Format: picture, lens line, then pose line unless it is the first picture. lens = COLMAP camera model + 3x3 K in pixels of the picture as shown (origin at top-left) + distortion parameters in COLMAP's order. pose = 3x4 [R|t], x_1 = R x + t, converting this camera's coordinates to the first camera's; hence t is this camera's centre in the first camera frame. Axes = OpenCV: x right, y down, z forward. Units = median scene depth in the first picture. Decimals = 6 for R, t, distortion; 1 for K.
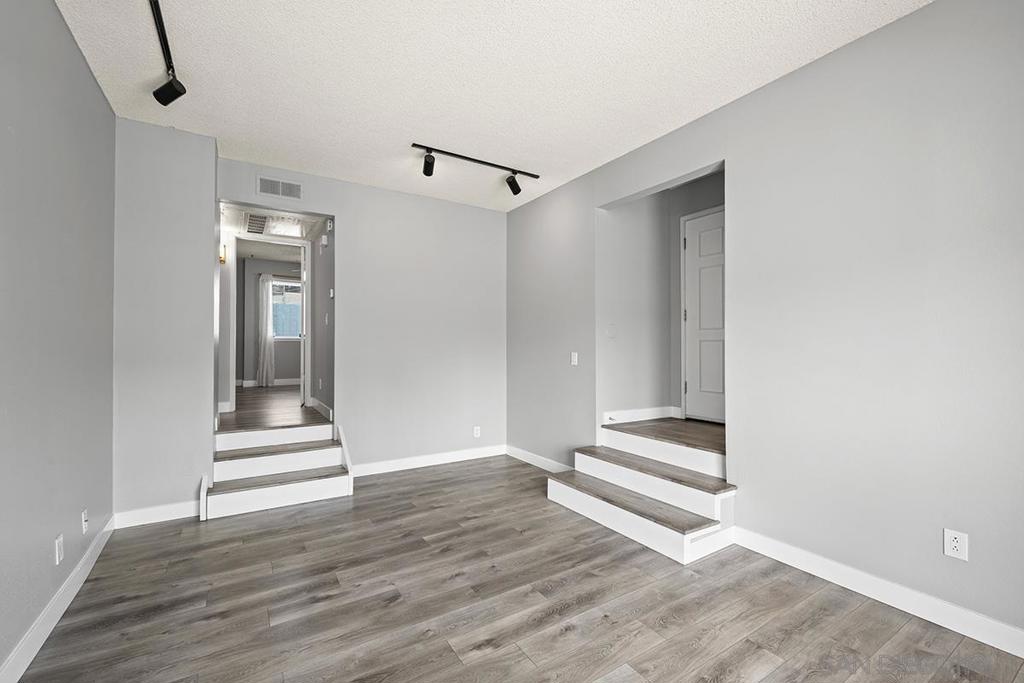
lens RADIAL K [[435.0, 0, 510.5], [0, 435.0, 346.2], [0, 0, 1]] dist [0.002952, -0.000570]
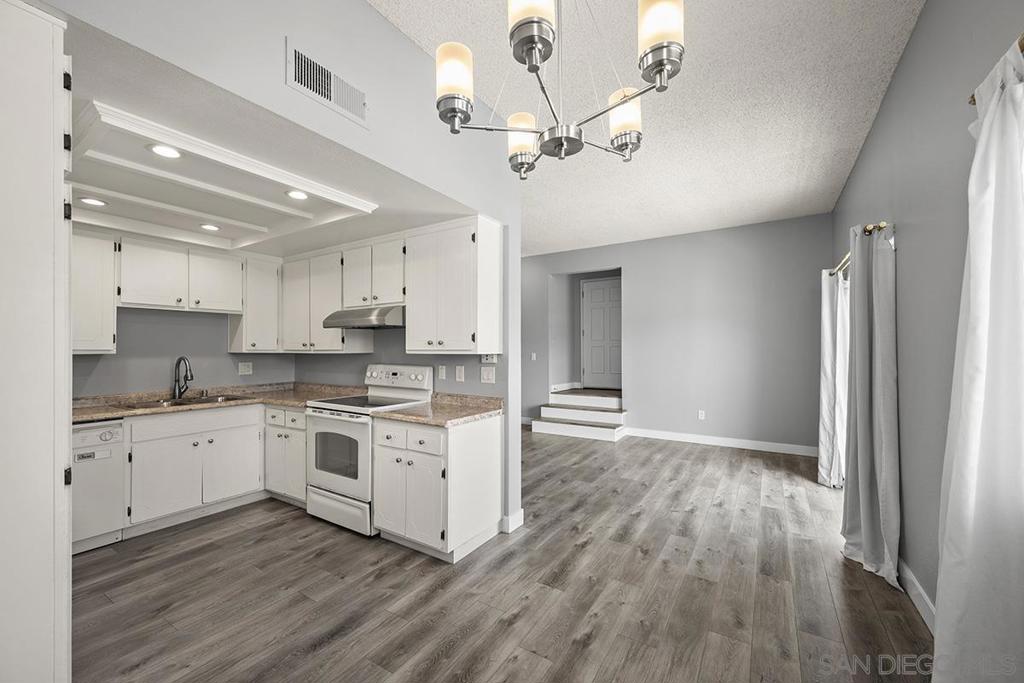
lens RADIAL K [[406.7, 0, 509.2], [0, 406.7, 343.2], [0, 0, 1]] dist [0.003458, -0.000386]
pose [[0.906062, 0.005963, 0.423103, -1.009293], [-0.000262, 0.999908, -0.013530, -0.008012], [-0.423145, 0.012148, 0.905981, -0.735988]]
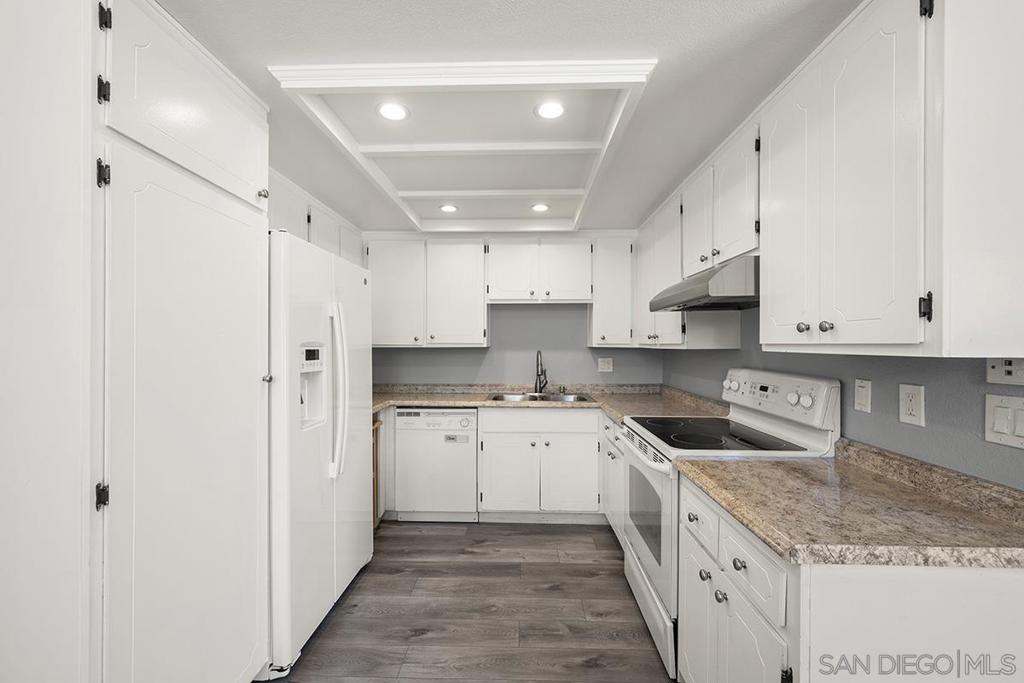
lens RADIAL K [[435.0, 0, 514.8], [0, 435.0, 347.5], [0, 0, 1]] dist [0.002952, -0.000570]
pose [[0.825838, 0.008600, -0.563842, -0.726529], [-0.001796, 0.999919, 0.012620, -0.007001], [0.563905, -0.009410, 0.825786, -0.265017]]
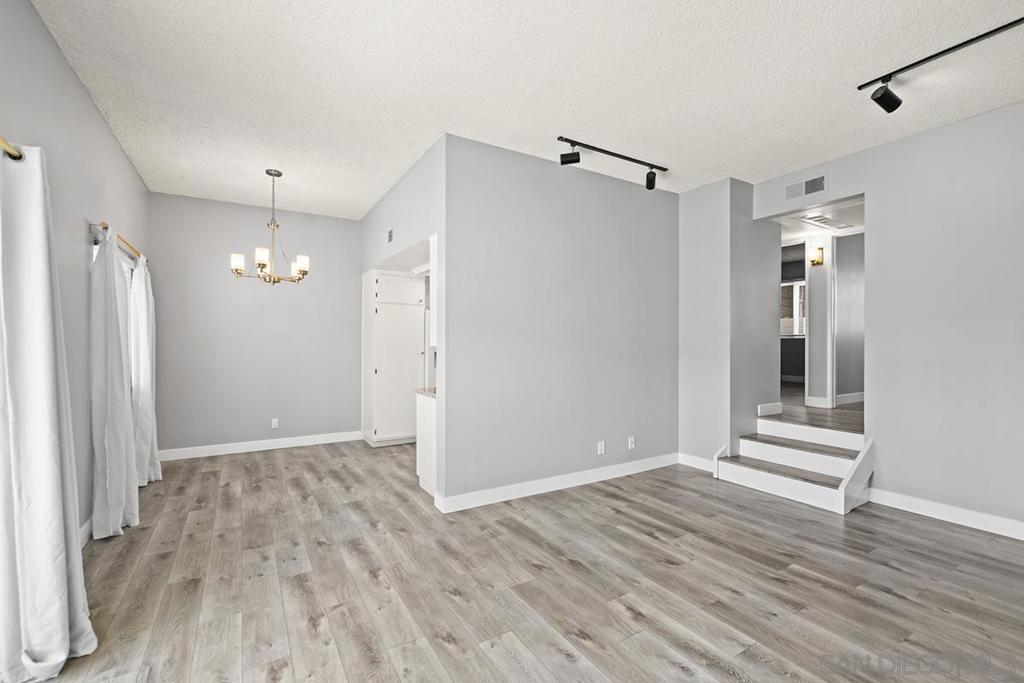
lens RADIAL K [[435.0, 0, 508.6], [0, 435.0, 347.6], [0, 0, 1]] dist [0.002952, -0.000570]
pose [[-0.015470, 0.009332, -0.999837, 0.733144], [0.000160, 0.999956, 0.009330, -0.003470], [0.999880, -0.000016, -0.015471, 0.480580]]
